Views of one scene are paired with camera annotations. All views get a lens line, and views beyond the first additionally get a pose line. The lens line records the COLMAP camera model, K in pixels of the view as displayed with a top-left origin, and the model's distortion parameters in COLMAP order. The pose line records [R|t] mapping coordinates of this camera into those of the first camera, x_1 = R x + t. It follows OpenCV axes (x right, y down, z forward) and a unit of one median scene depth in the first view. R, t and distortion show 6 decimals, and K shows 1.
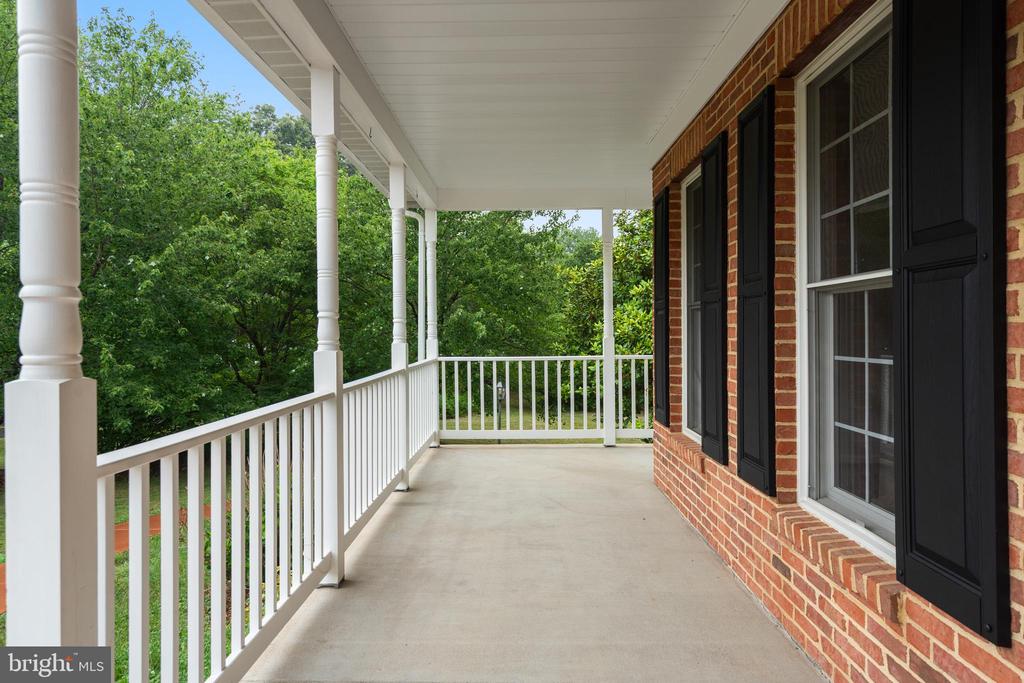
lens RADIAL K [[626.9, 0, 511.3], [0, 626.9, 337.0], [0, 0, 1]] dist [0.020921, -0.002142]
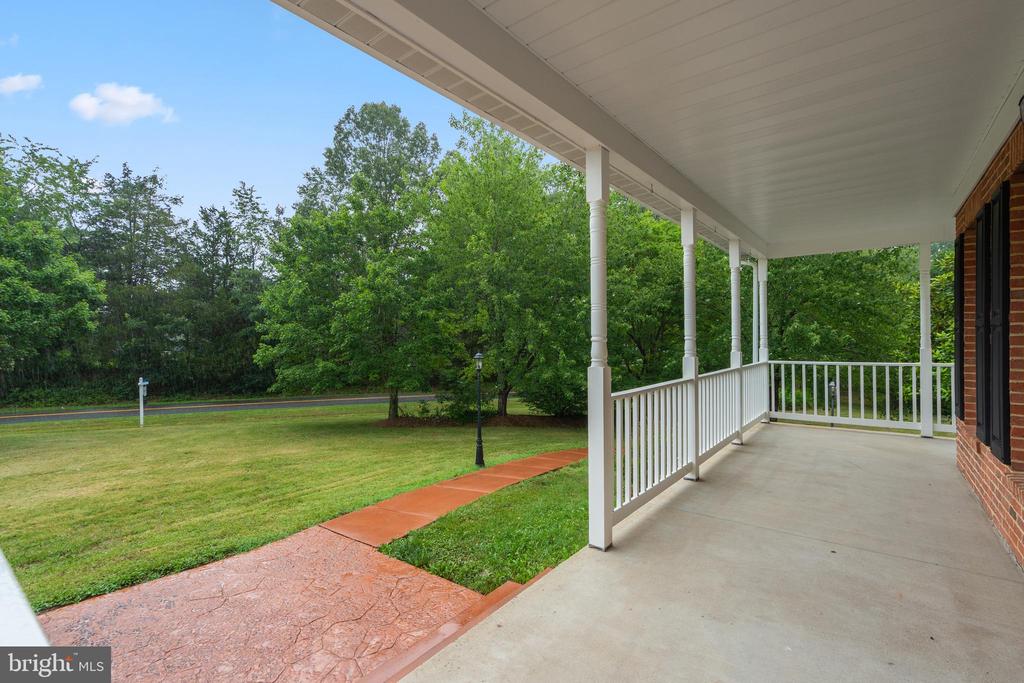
lens RADIAL K [[465.3, 0, 511.3], [0, 465.3, 339.4], [0, 0, 1]] dist [0.002146, 0.001957]
pose [[0.796196, -0.001617, -0.605037, 0.060937], [-0.001808, 0.999986, -0.005053, -0.010639], [0.605036, 0.005117, 0.796182, -0.210680]]
